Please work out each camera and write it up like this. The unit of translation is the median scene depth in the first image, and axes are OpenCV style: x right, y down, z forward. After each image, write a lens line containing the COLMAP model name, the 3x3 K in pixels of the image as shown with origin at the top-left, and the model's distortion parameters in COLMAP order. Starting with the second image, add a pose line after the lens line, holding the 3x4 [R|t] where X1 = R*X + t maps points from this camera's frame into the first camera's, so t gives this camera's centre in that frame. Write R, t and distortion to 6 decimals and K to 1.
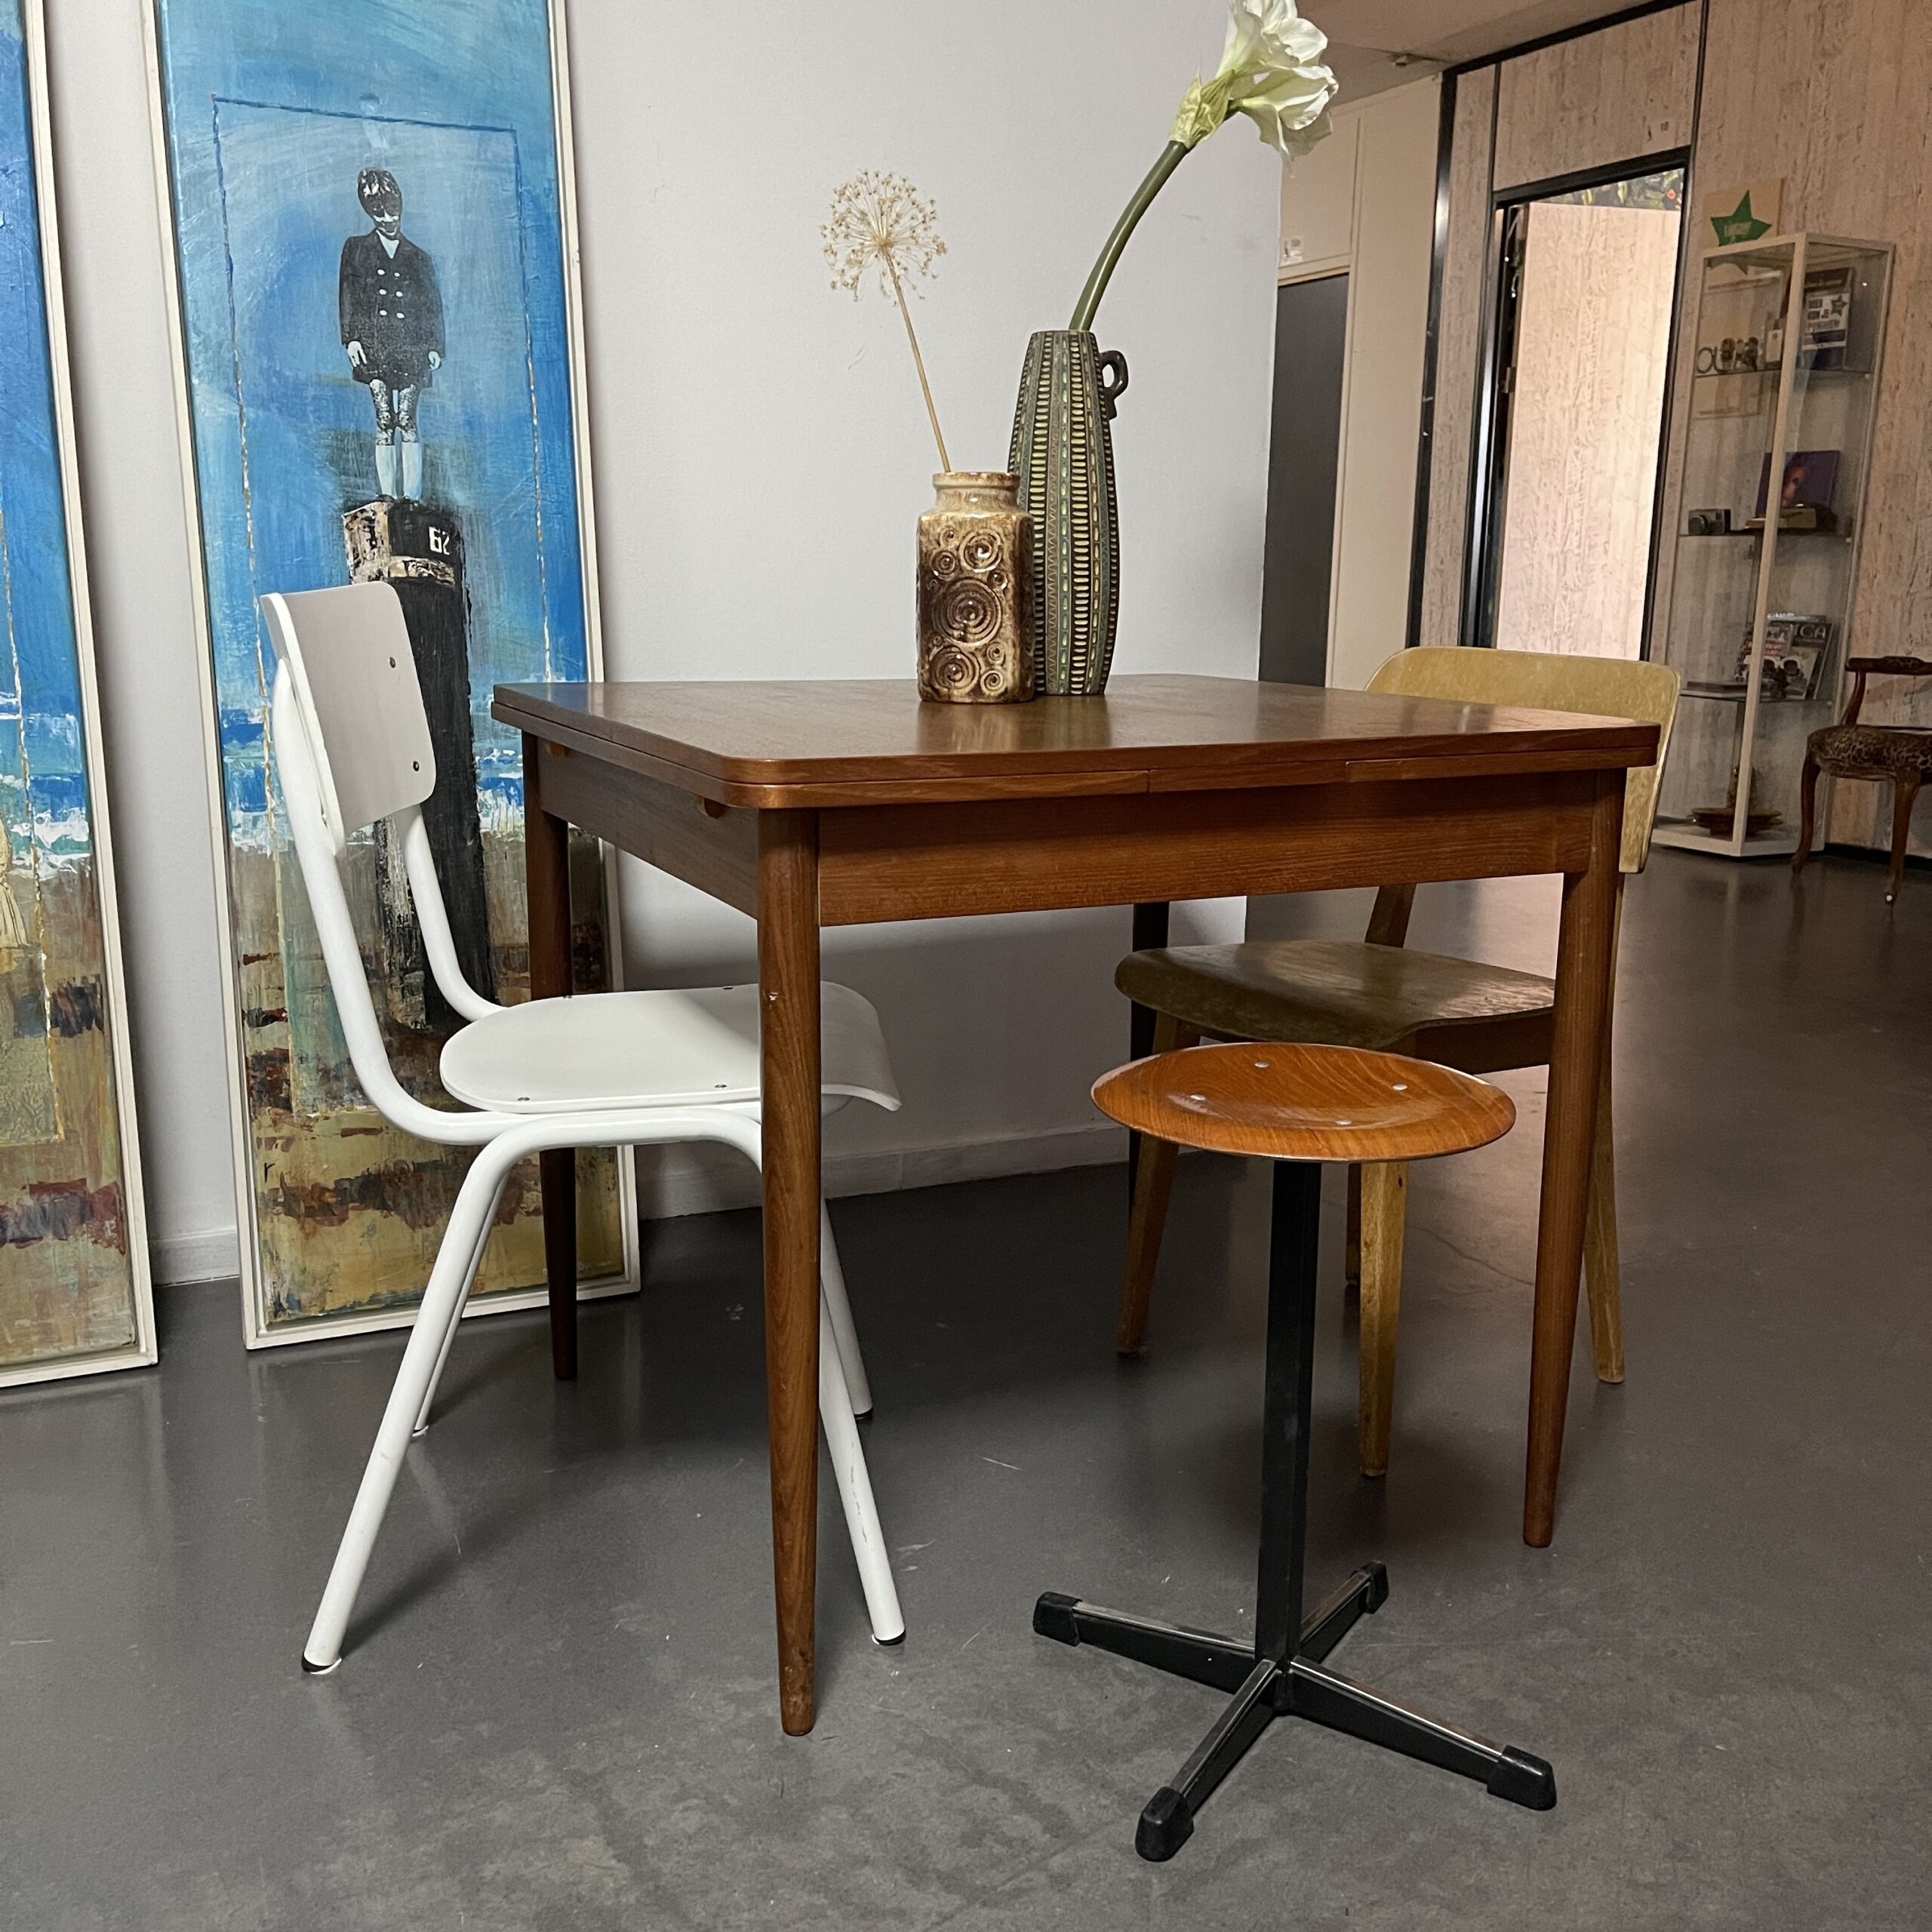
lens RADIAL K [[1952.6, 0, 977.8], [0, 1952.6, 988.7], [0, 0, 1]] dist [0.026534, 0.000000]
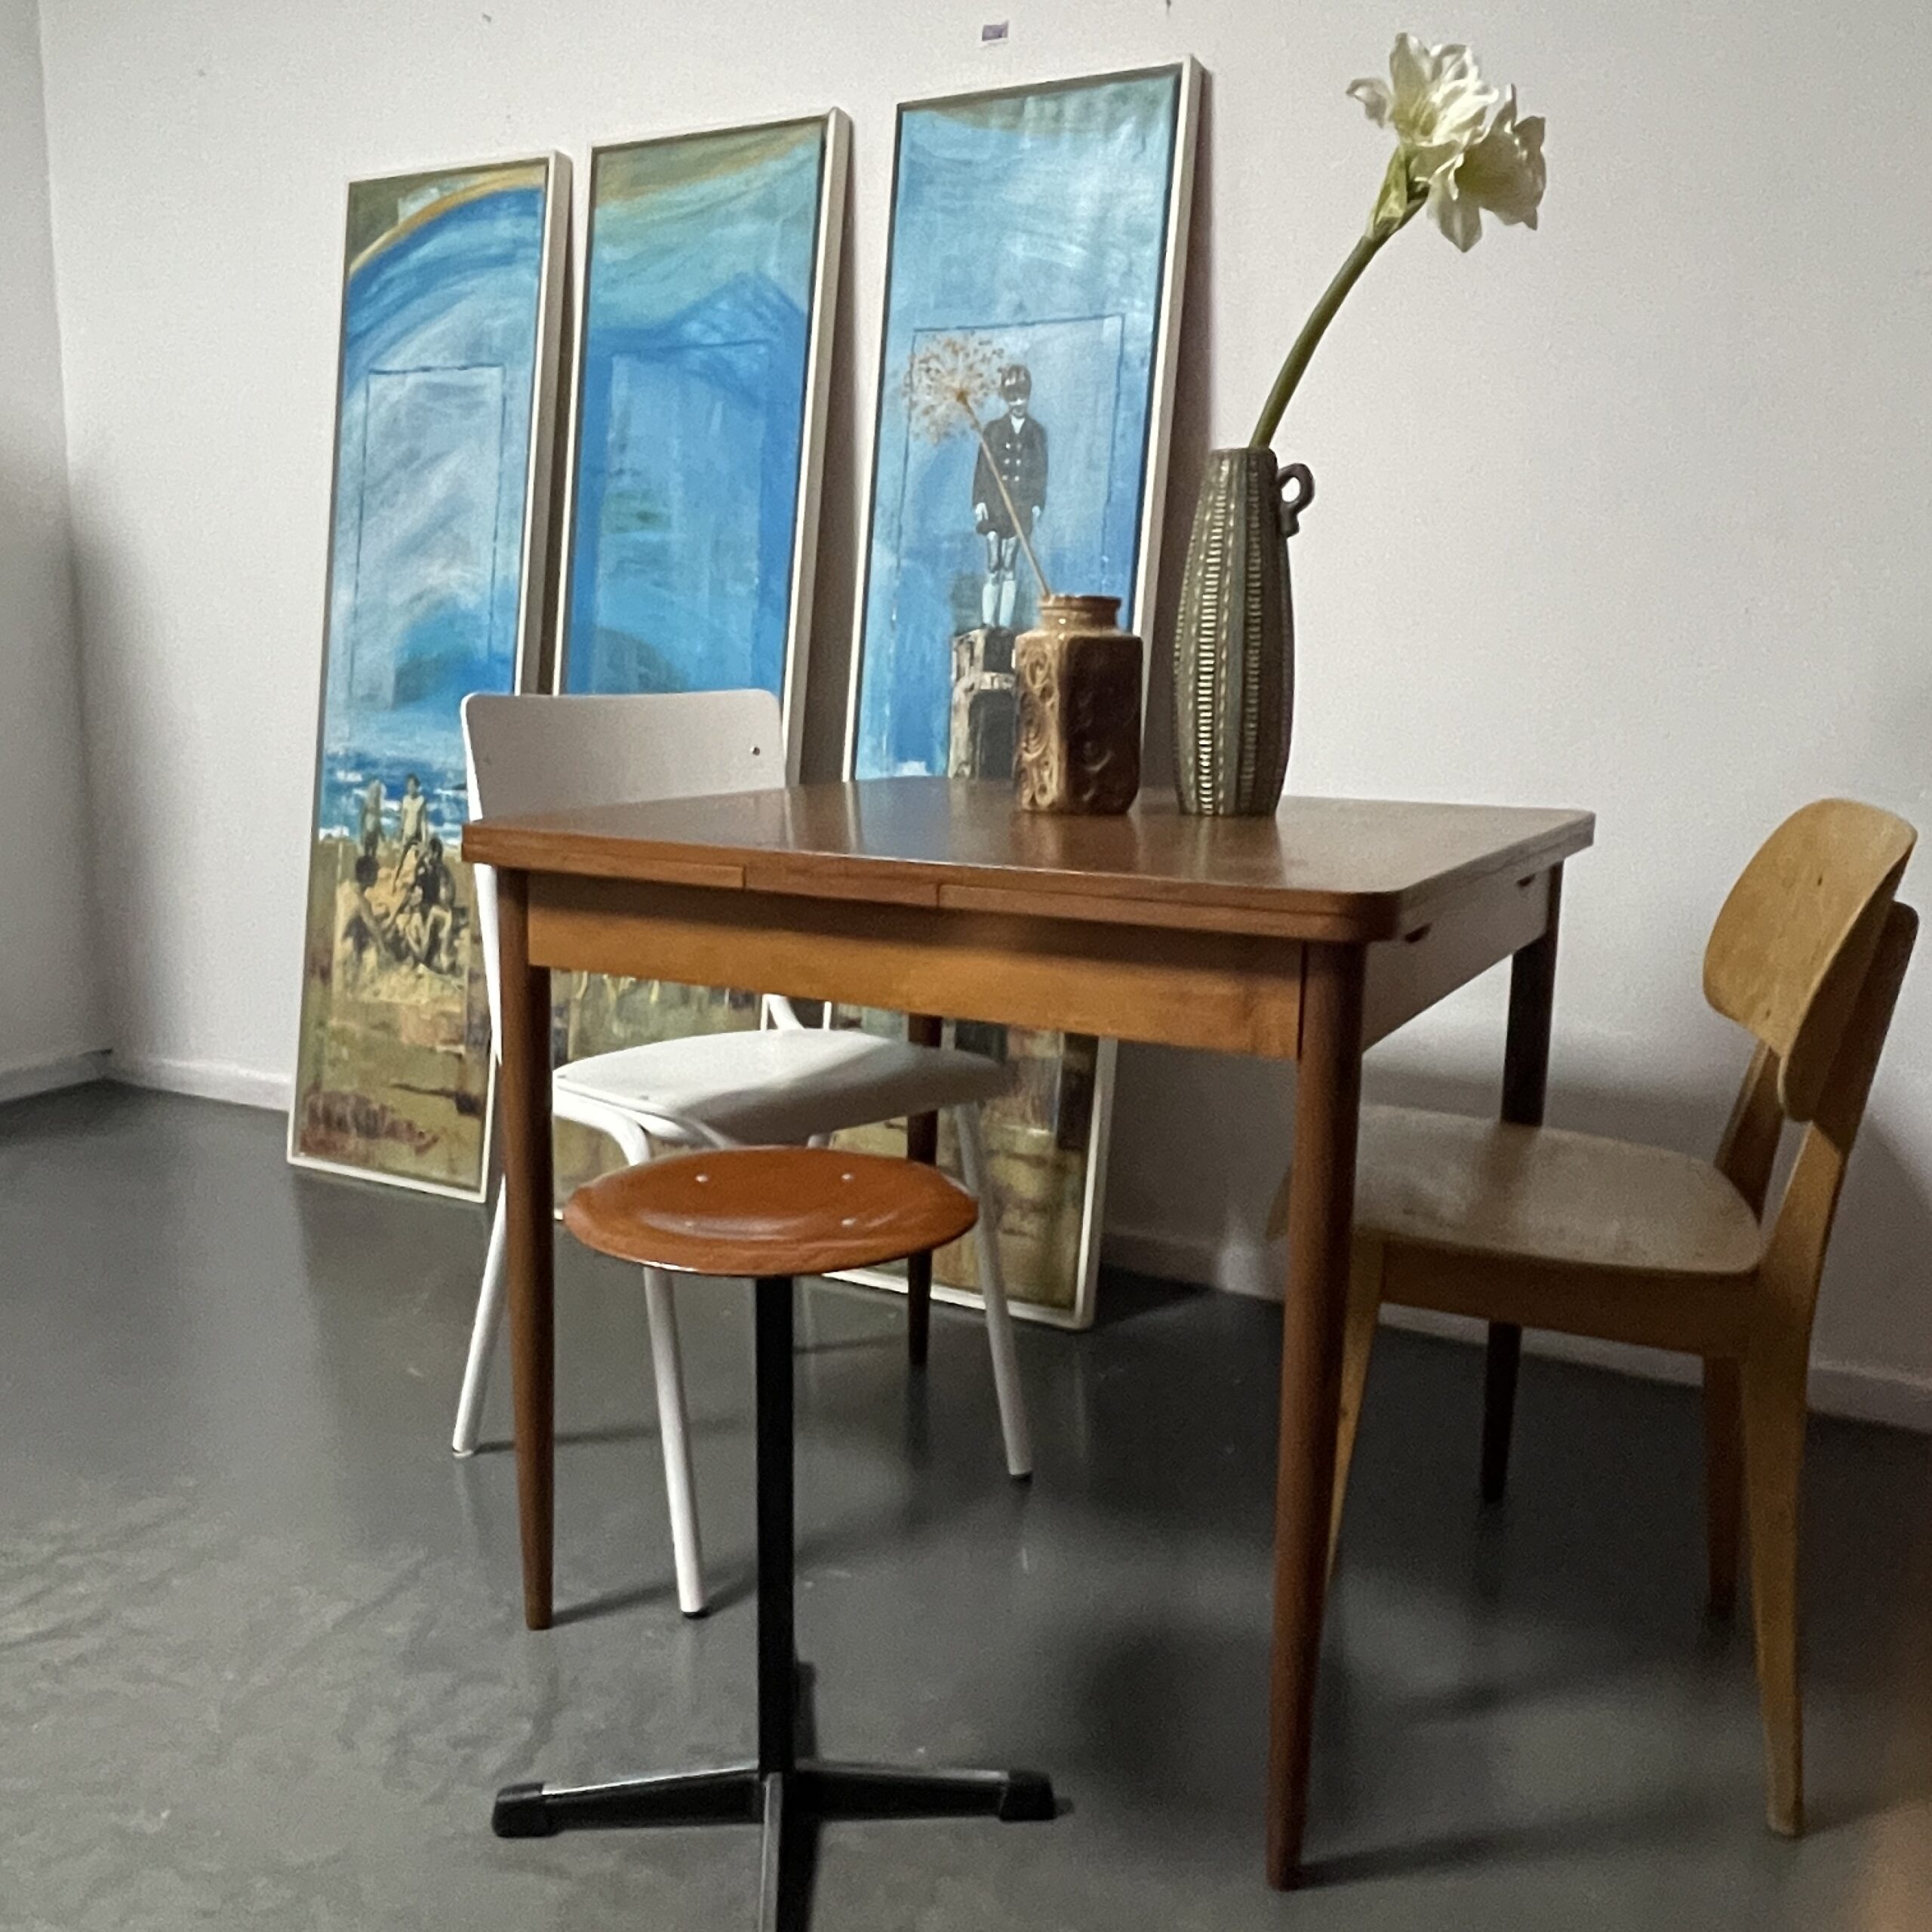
lens RADIAL K [[1809.4, 0, 968.0], [0, 1809.4, 960.5], [0, 0, 1]] dist [0.001358, 0.000000]
pose [[0.597098, 0.134058, -0.790887, 0.634958], [-0.183851, 0.982562, 0.027746, -0.075077], [0.780815, 0.128839, 0.611333, 0.332129]]
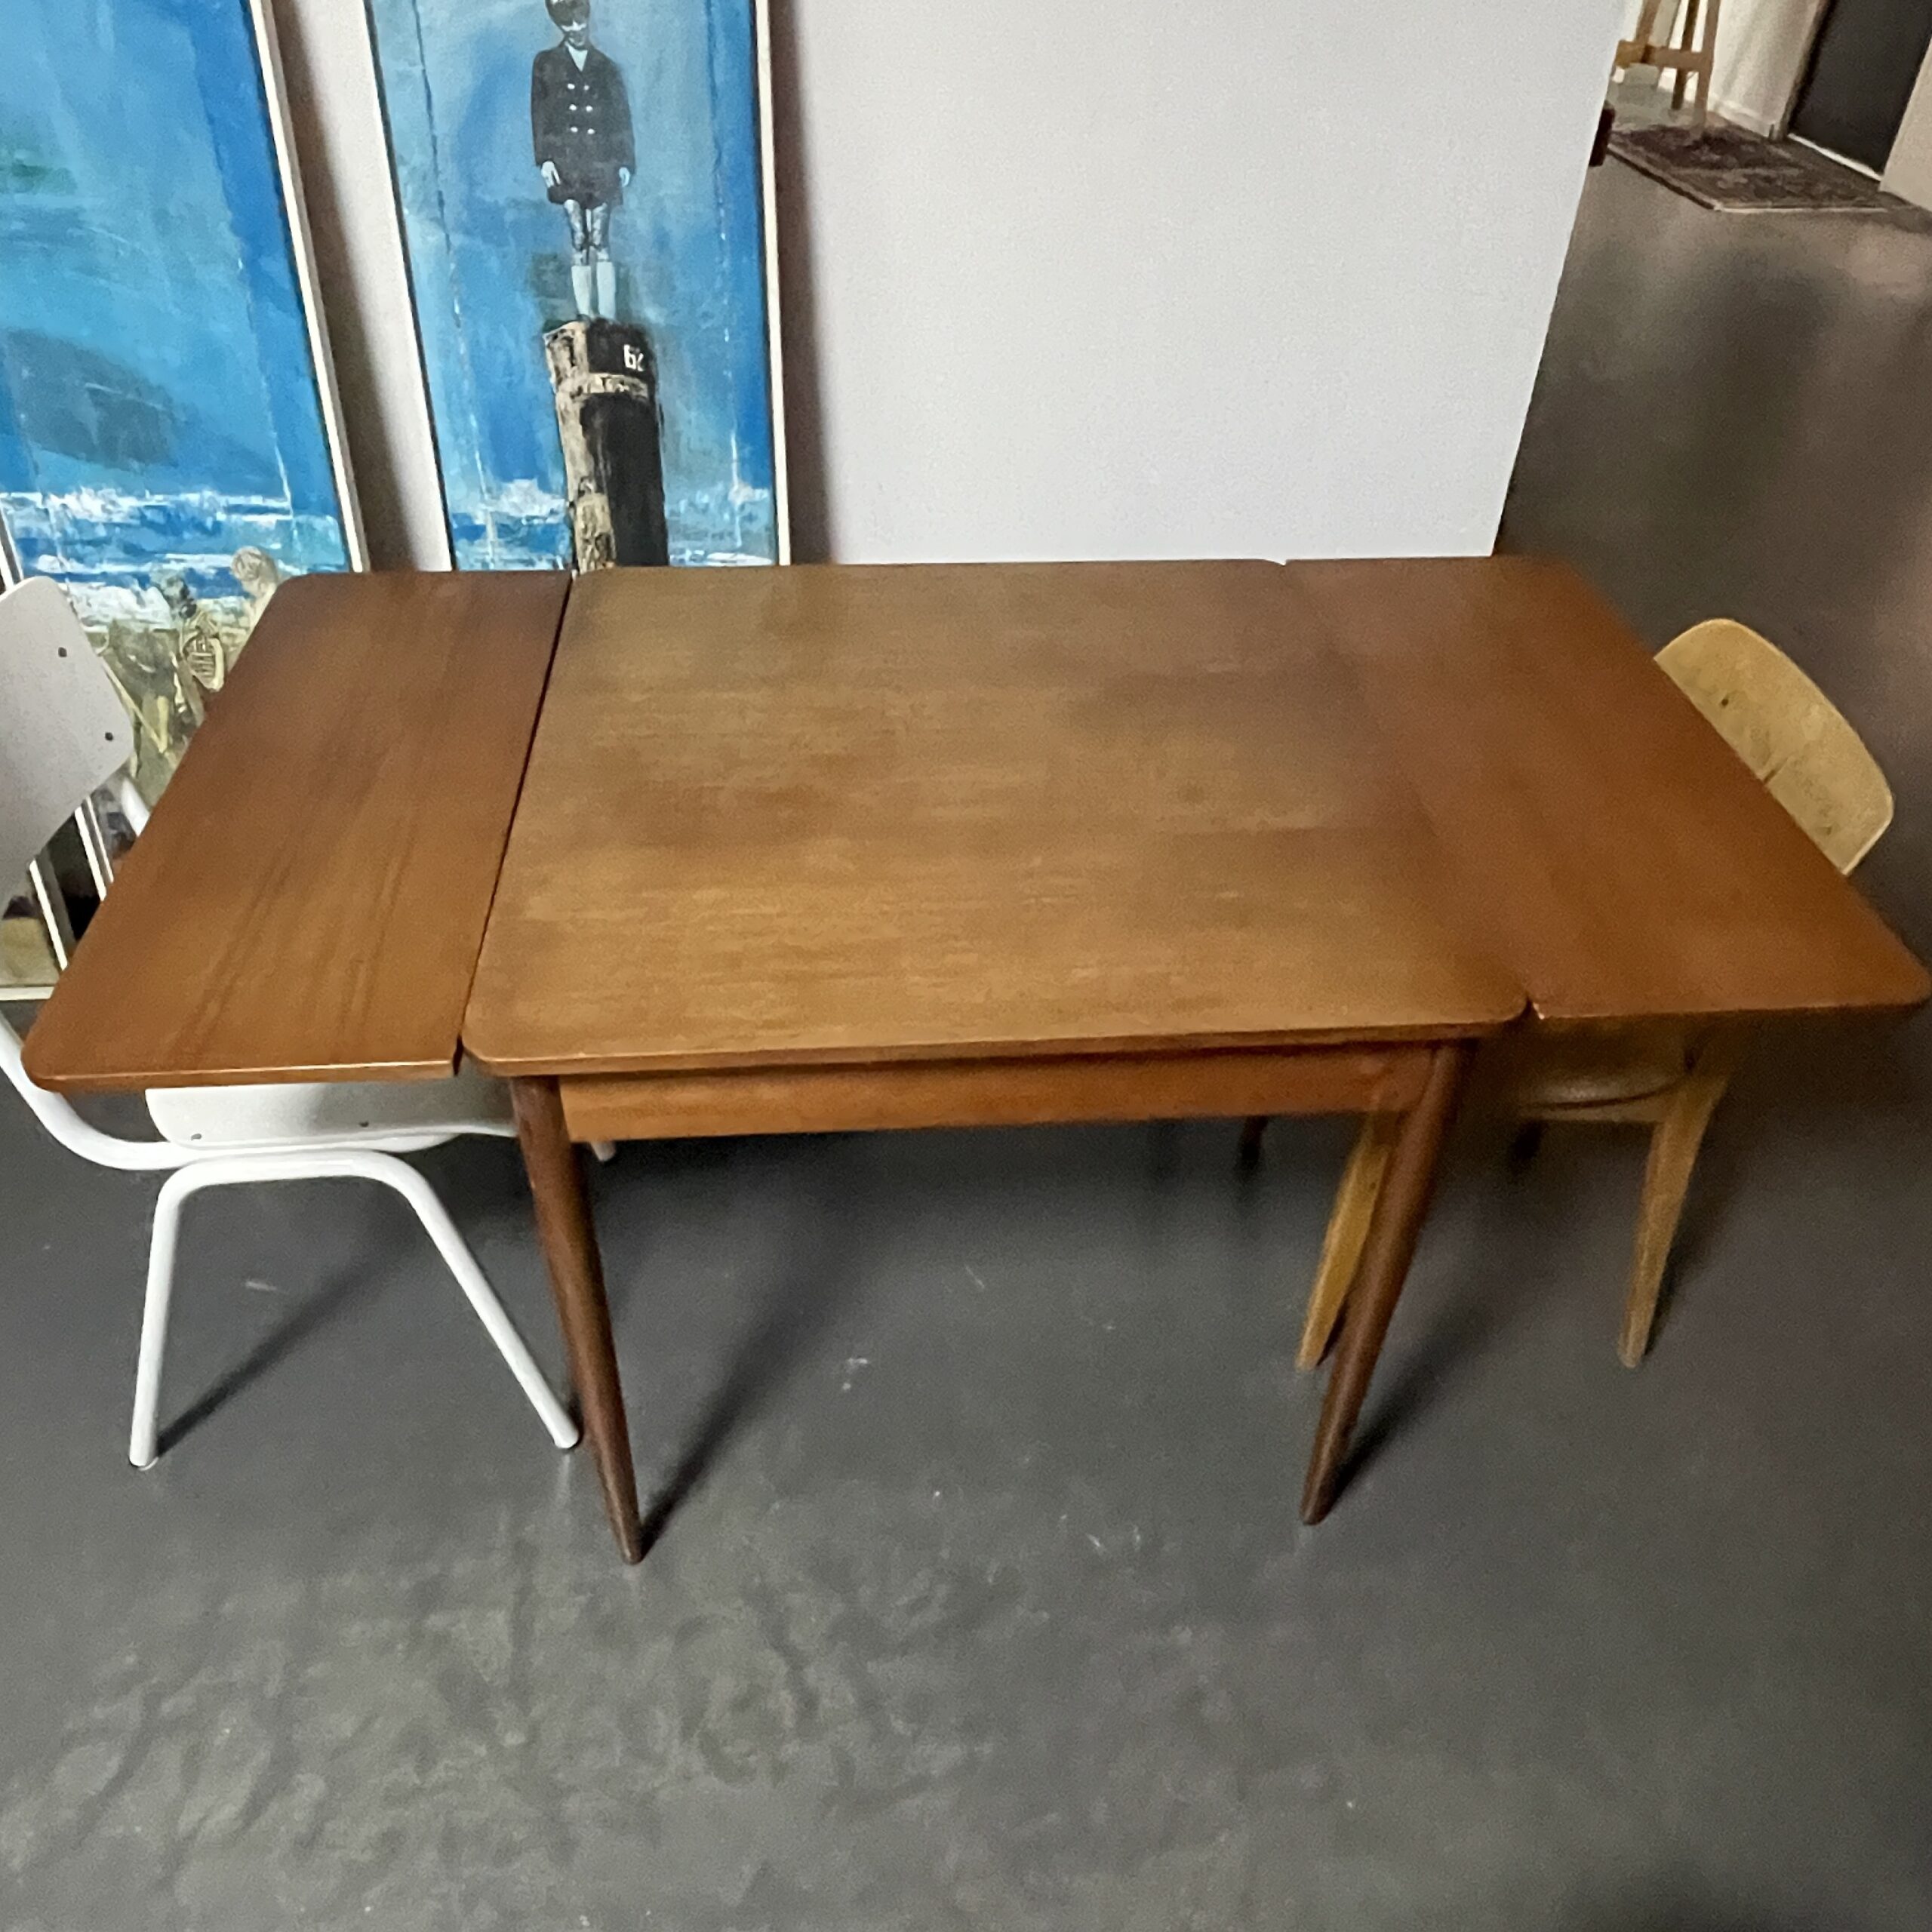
lens RADIAL K [[1577.8, 0, 964.2], [0, 1577.8, 951.6], [0, 0, 1]] dist [0.009858, -0.038289]
pose [[0.935570, 0.227915, -0.269748, 0.208700], [-0.087337, 0.889453, 0.448604, -0.356238], [0.342172, -0.396141, 0.852051, 0.206391]]
